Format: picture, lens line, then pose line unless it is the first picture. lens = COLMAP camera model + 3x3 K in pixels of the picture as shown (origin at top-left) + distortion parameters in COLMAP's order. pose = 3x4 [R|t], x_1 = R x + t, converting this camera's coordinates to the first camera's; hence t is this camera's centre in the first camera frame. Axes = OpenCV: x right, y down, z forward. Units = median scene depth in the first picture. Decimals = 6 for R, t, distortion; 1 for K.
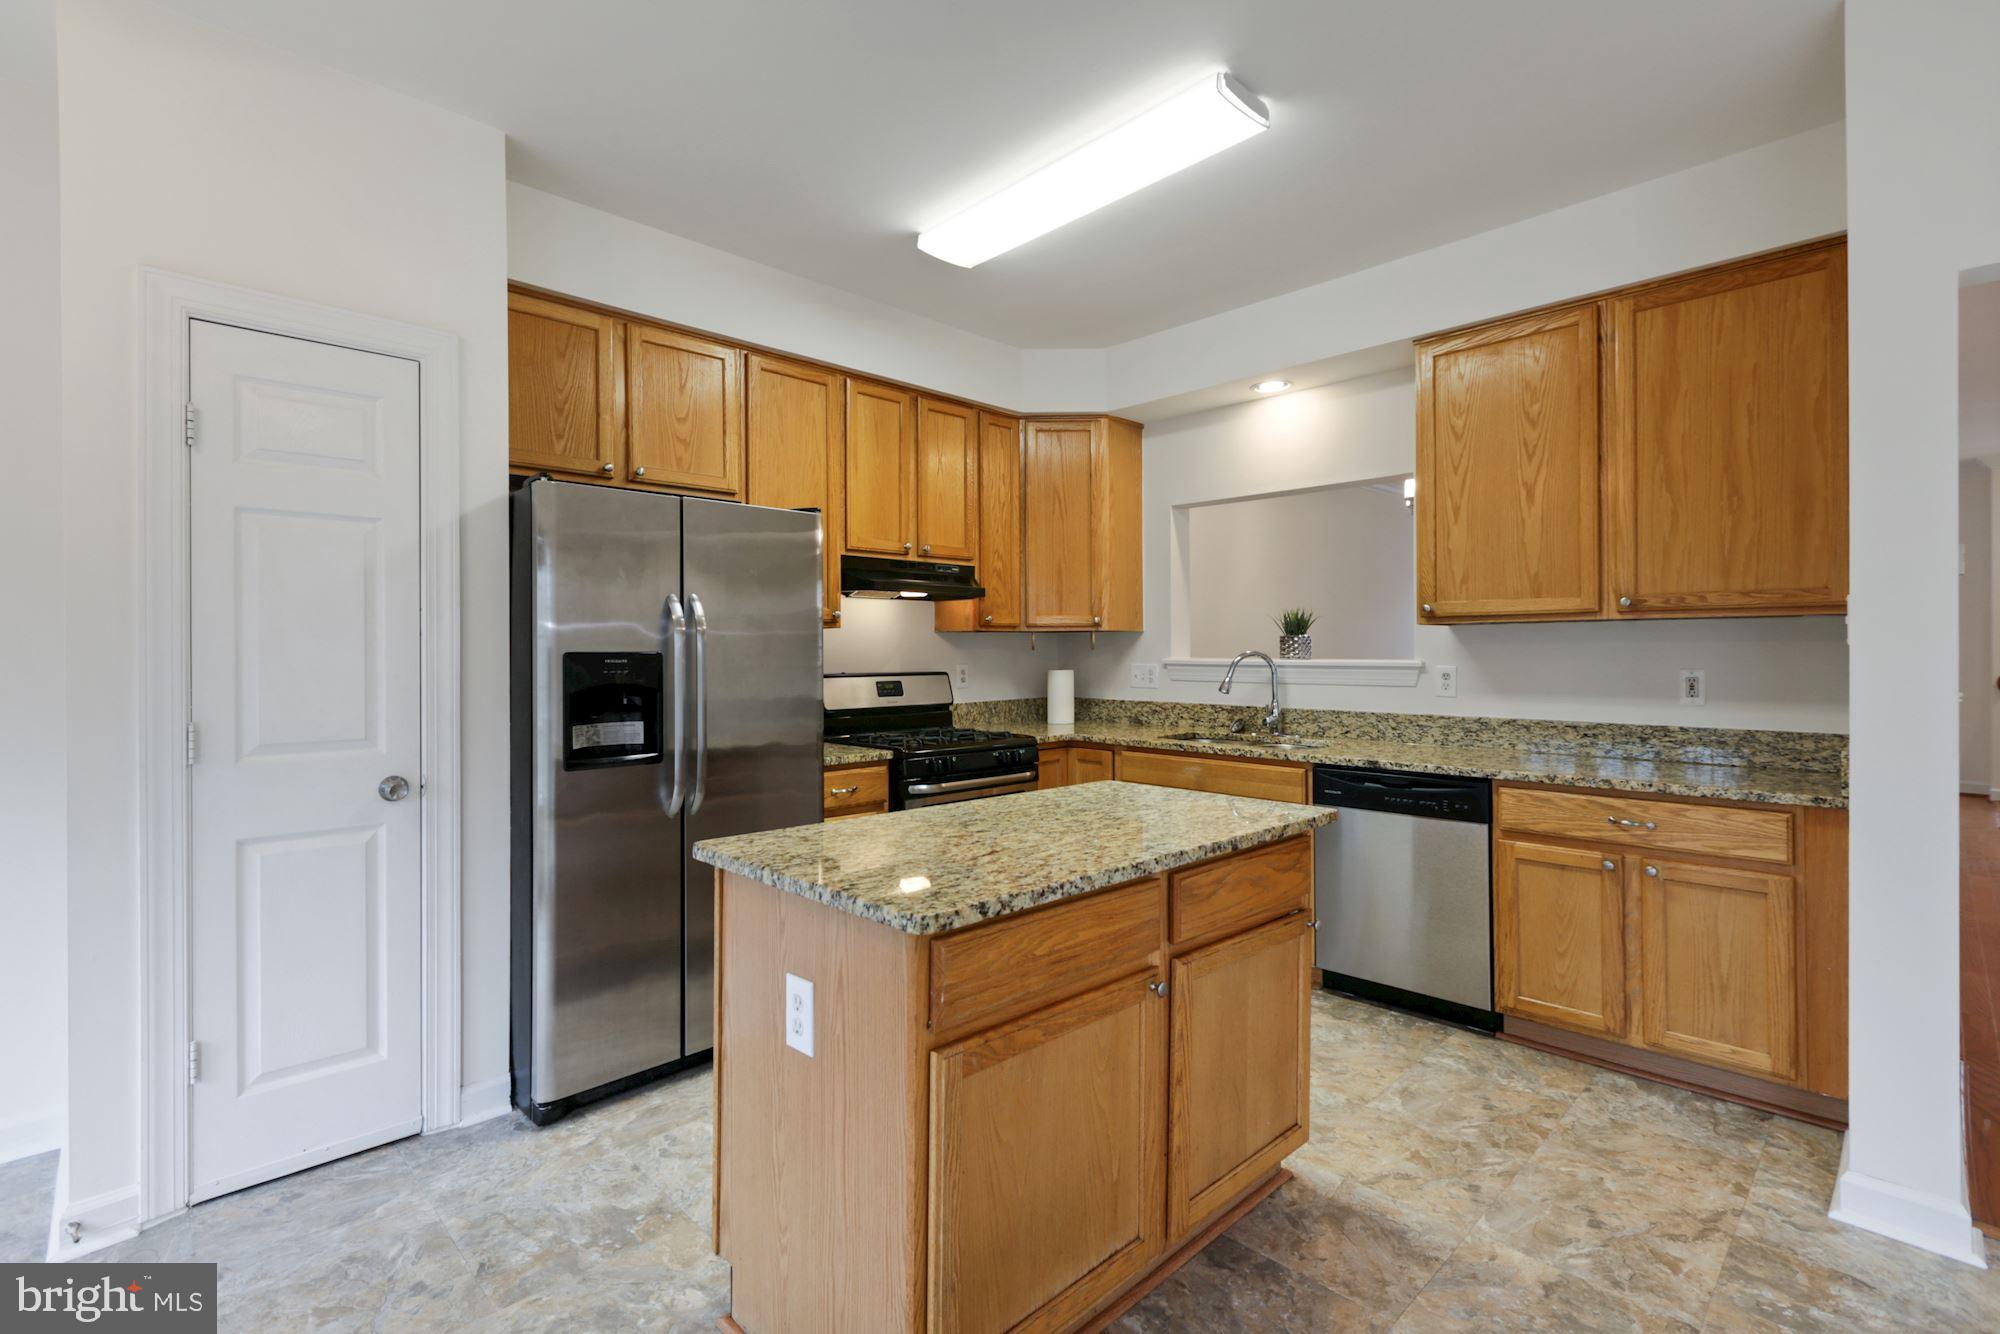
lens RADIAL K [[915.2, 0, 992.7], [0, 915.2, 653.0], [0, 0, 1]] dist [0.001199, -0.001308]
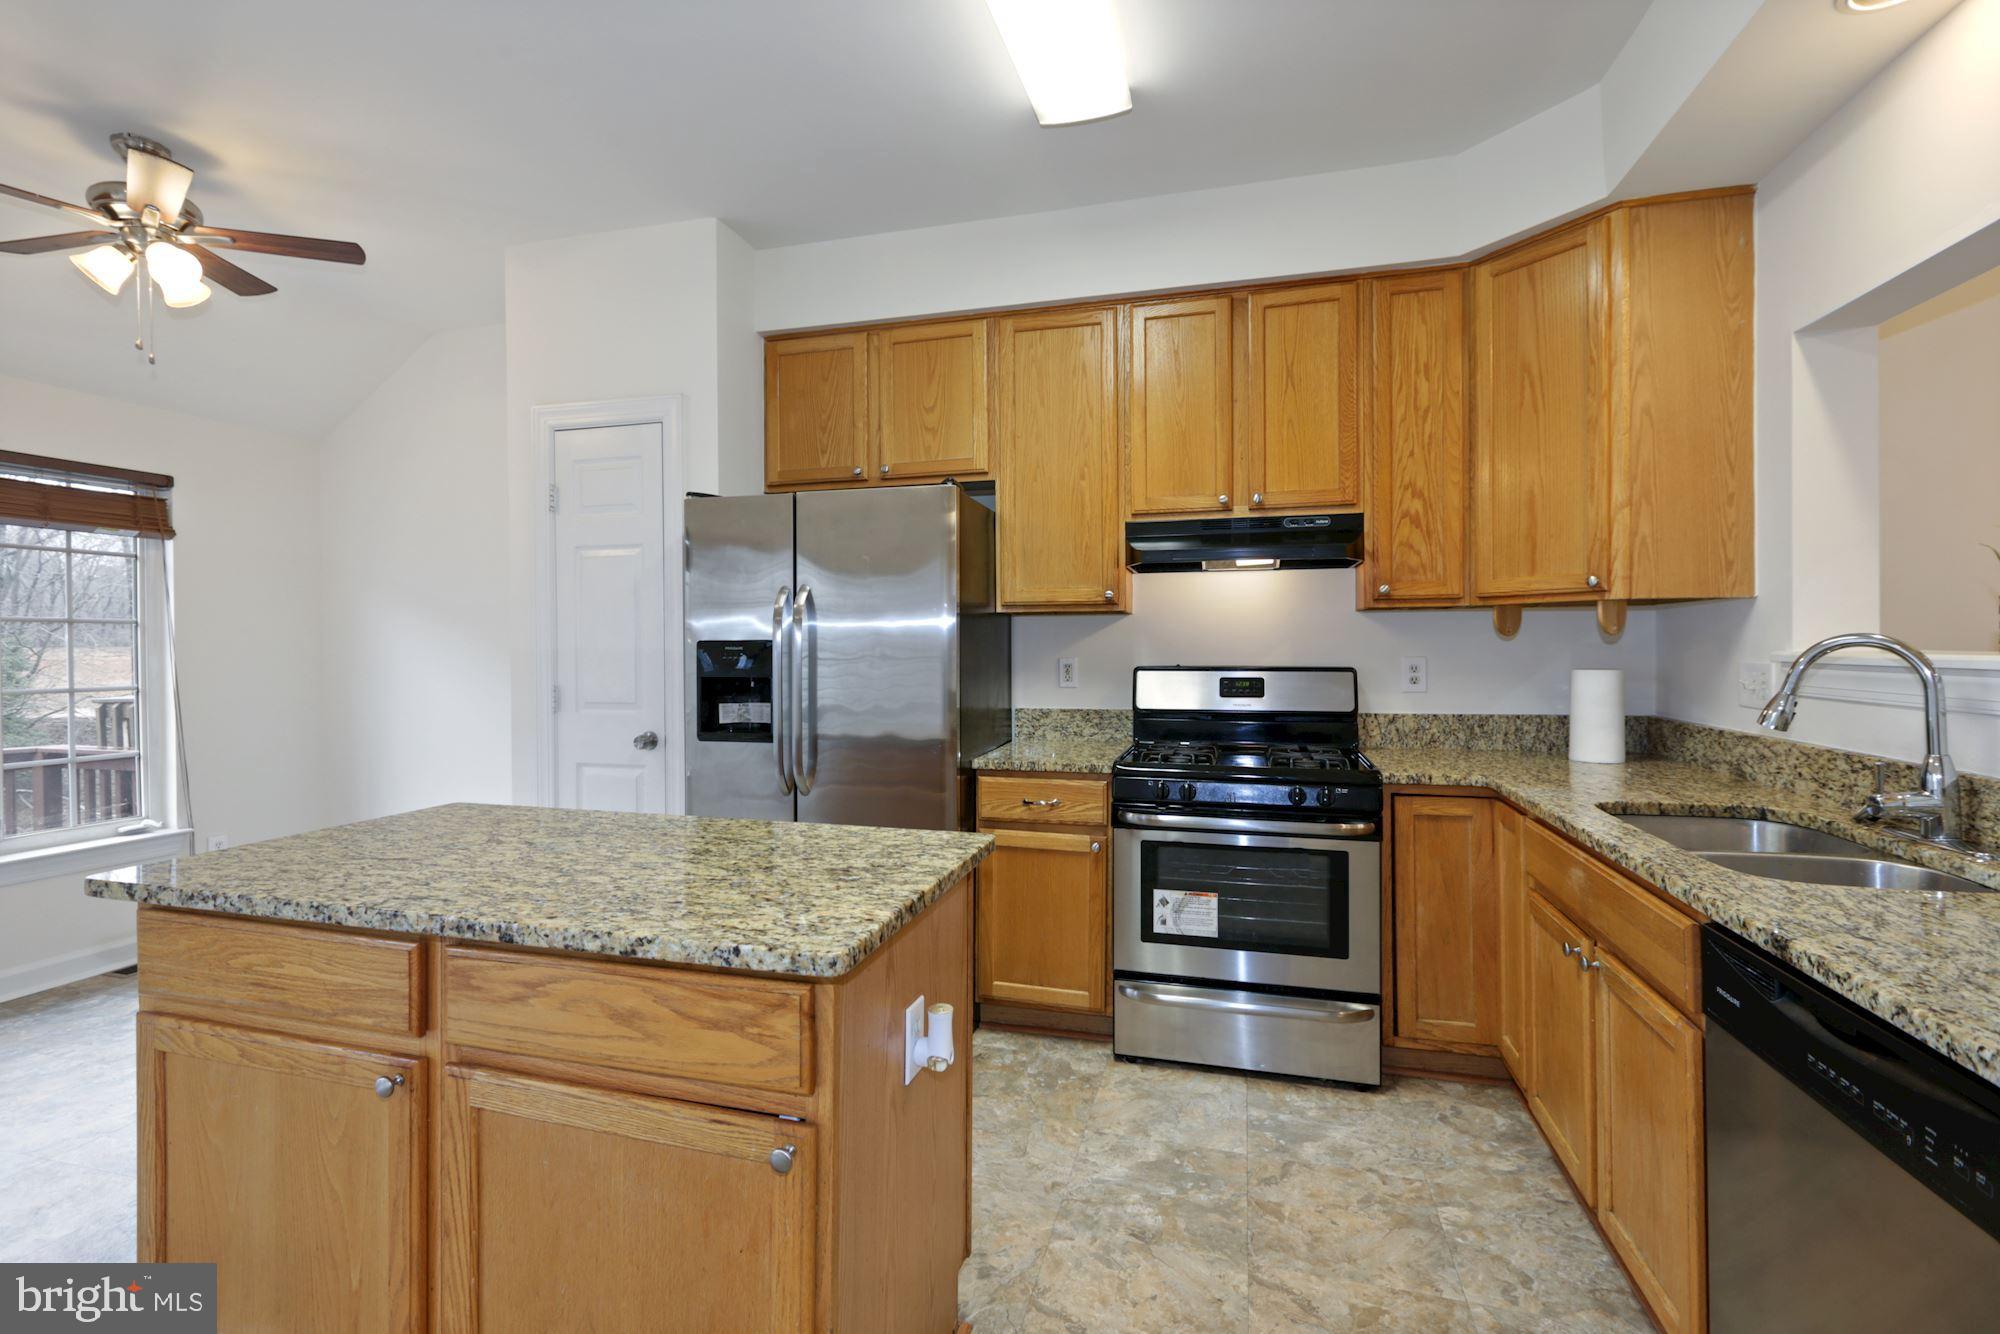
lens RADIAL K [[915.2, 0, 992.7], [0, 915.2, 653.0], [0, 0, 1]] dist [0.001199, -0.001308]
pose [[0.502163, 0.008884, -0.864727, 0.648500], [0.001063, 0.999940, 0.010890, 0.002359], [0.864772, -0.006388, 0.502124, 0.632924]]
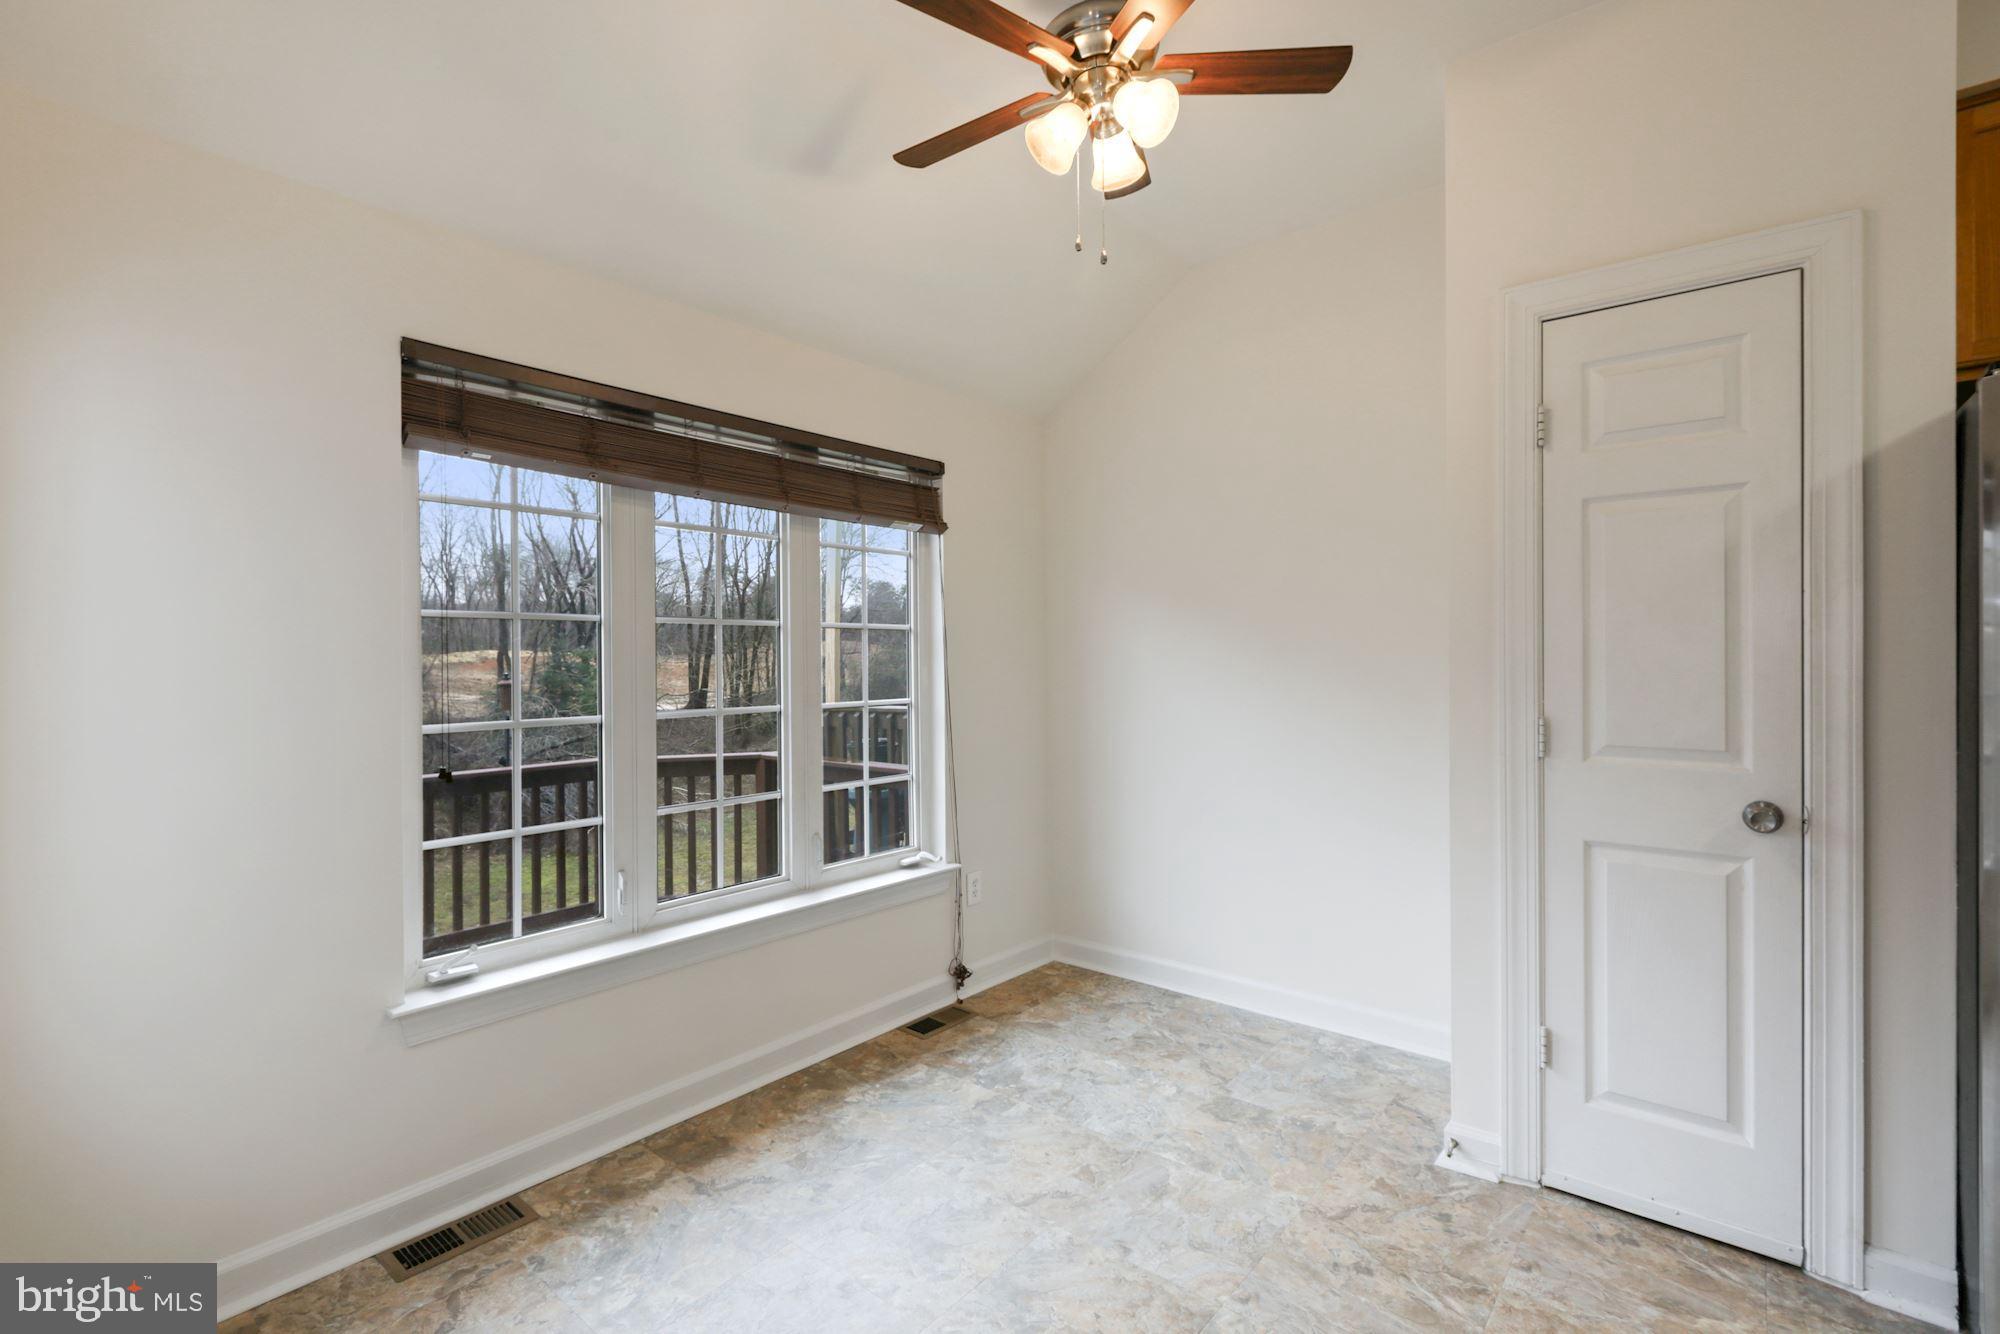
lens RADIAL K [[915.2, 0, 992.7], [0, 915.2, 653.0], [0, 0, 1]] dist [0.001199, -0.001308]
pose [[0.100286, 0.006521, -0.994937, 0.061153], [0.006148, 0.999955, 0.007174, -0.004497], [0.994940, -0.006836, 0.100242, 0.208749]]
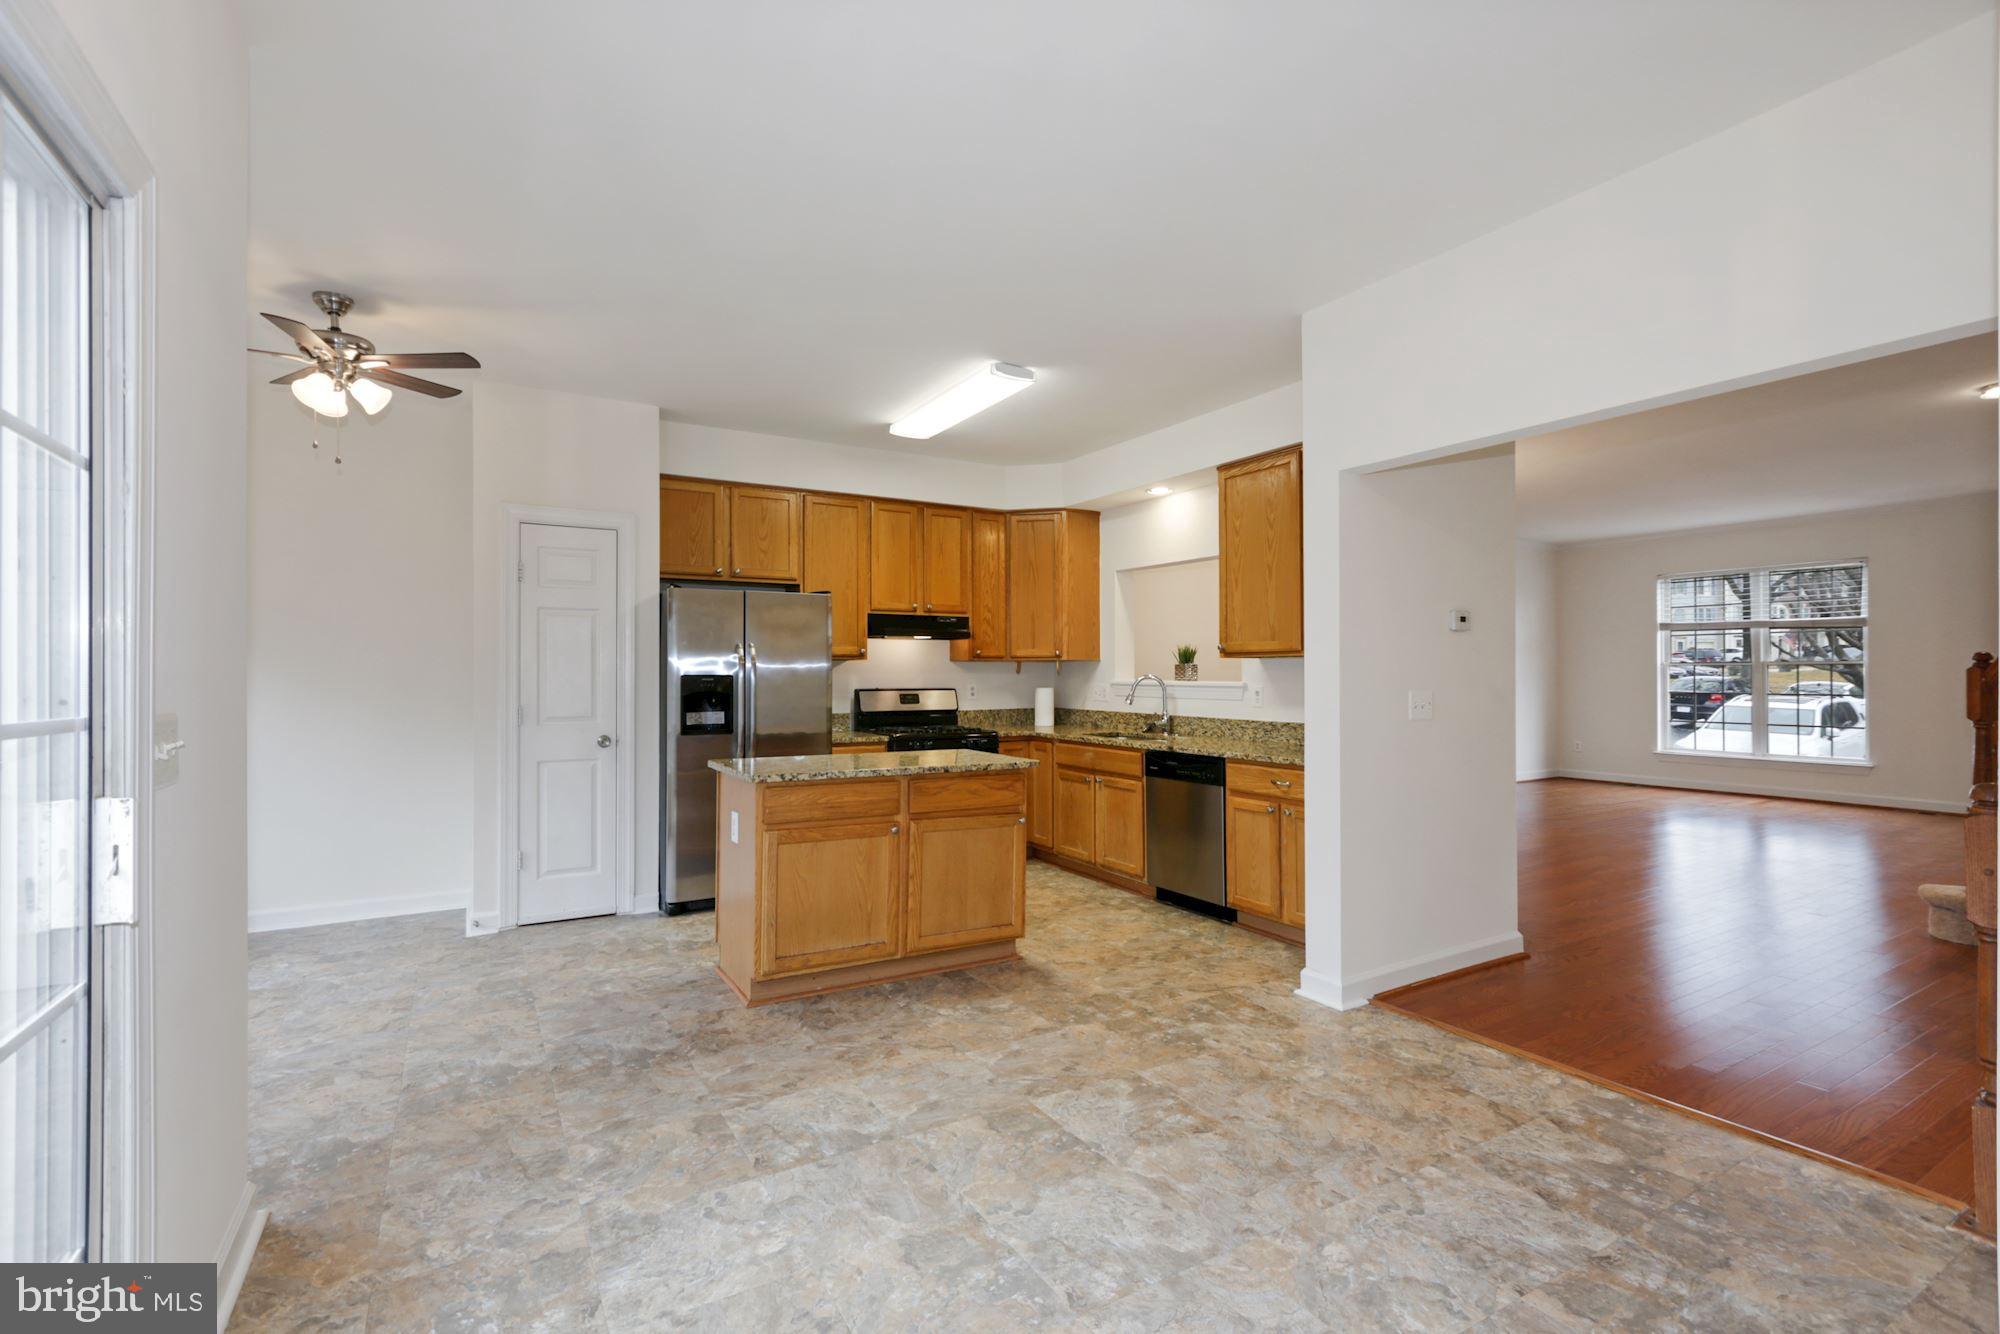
lens RADIAL K [[911.8, 0, 995.6], [0, 911.8, 673.0], [0, 0, 1]] dist [-0.000221, -0.000091]
pose [[0.972071, 0.003379, -0.234661, 0.555560], [-0.003653, 0.999993, -0.000735, -0.004889], [0.234657, 0.001571, 0.972077, -0.638145]]
